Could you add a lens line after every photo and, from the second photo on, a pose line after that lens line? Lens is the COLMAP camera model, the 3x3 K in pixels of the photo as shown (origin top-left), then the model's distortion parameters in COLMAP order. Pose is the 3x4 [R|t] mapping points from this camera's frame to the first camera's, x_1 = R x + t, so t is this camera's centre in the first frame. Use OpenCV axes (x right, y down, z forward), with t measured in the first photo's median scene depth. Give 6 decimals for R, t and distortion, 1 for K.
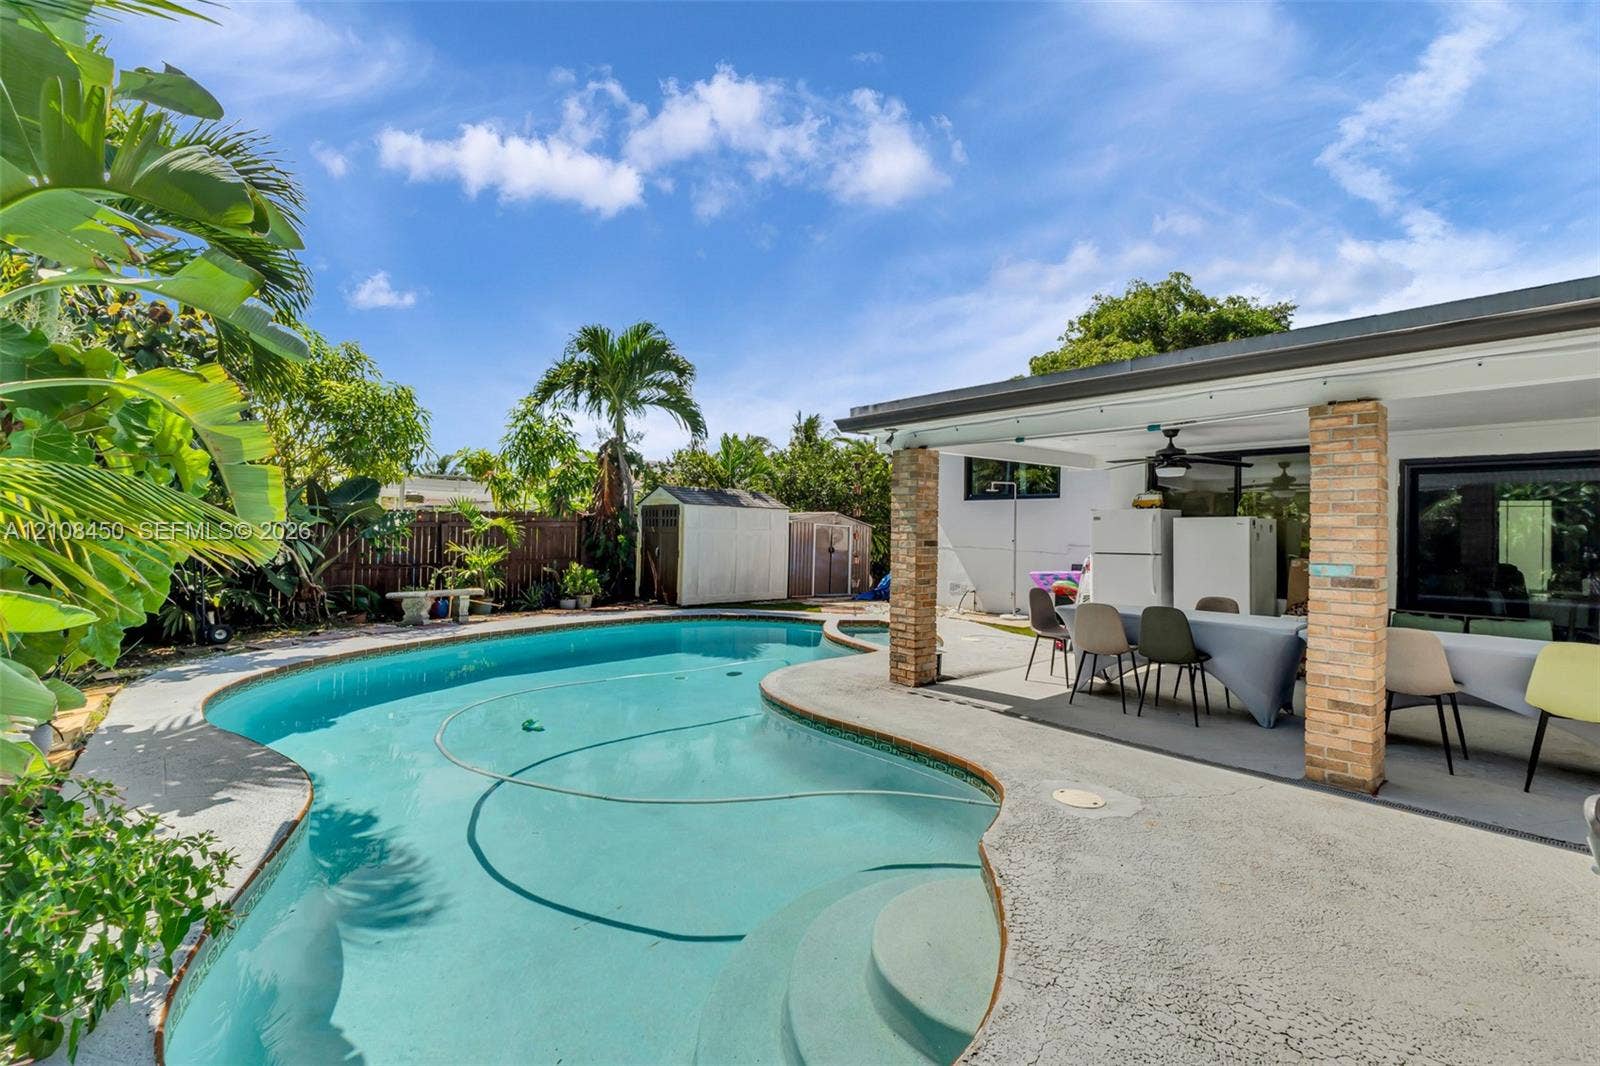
lens RADIAL K [[696.5, 0, 800.4], [0, 696.5, 532.1], [0, 0, 1]] dist [-0.004493, -0.000433]
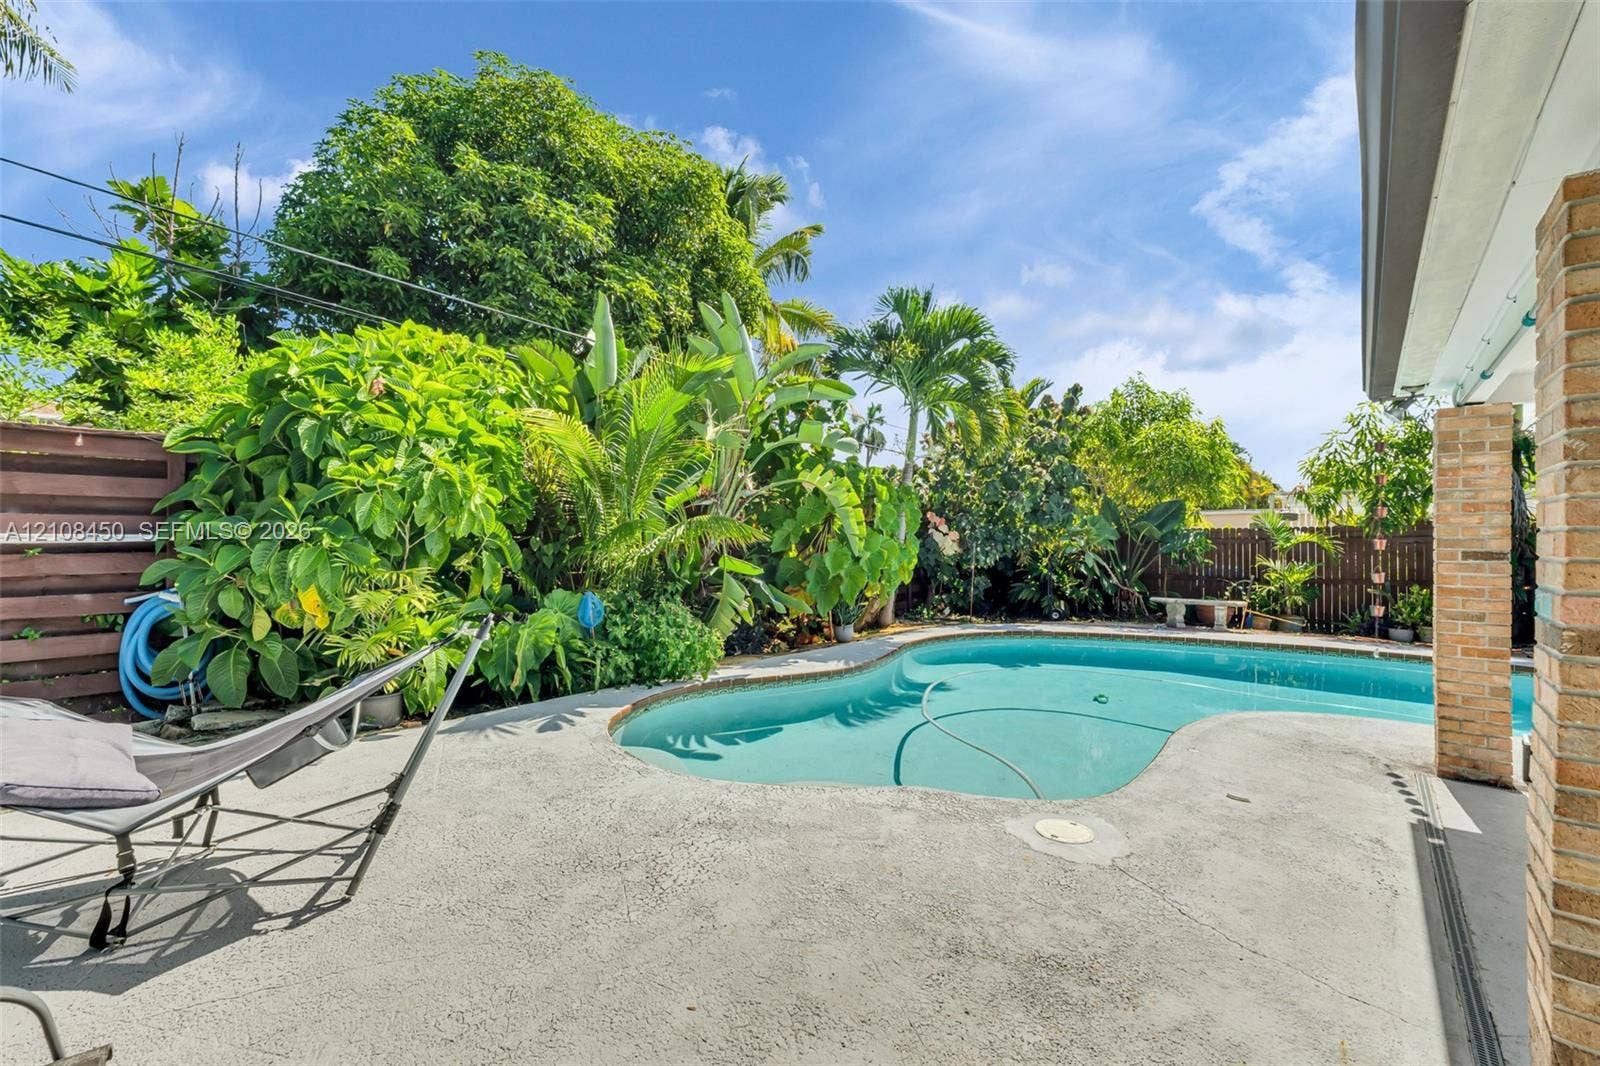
lens RADIAL K [[696.5, 0, 798.2], [0, 696.5, 537.3], [0, 0, 1]] dist [-0.004493, -0.000433]
pose [[0.136306, -0.017065, -0.990520, 1.205607], [-0.010563, 0.999770, -0.018678, 0.032050], [0.990610, 0.013009, 0.136094, 0.533725]]
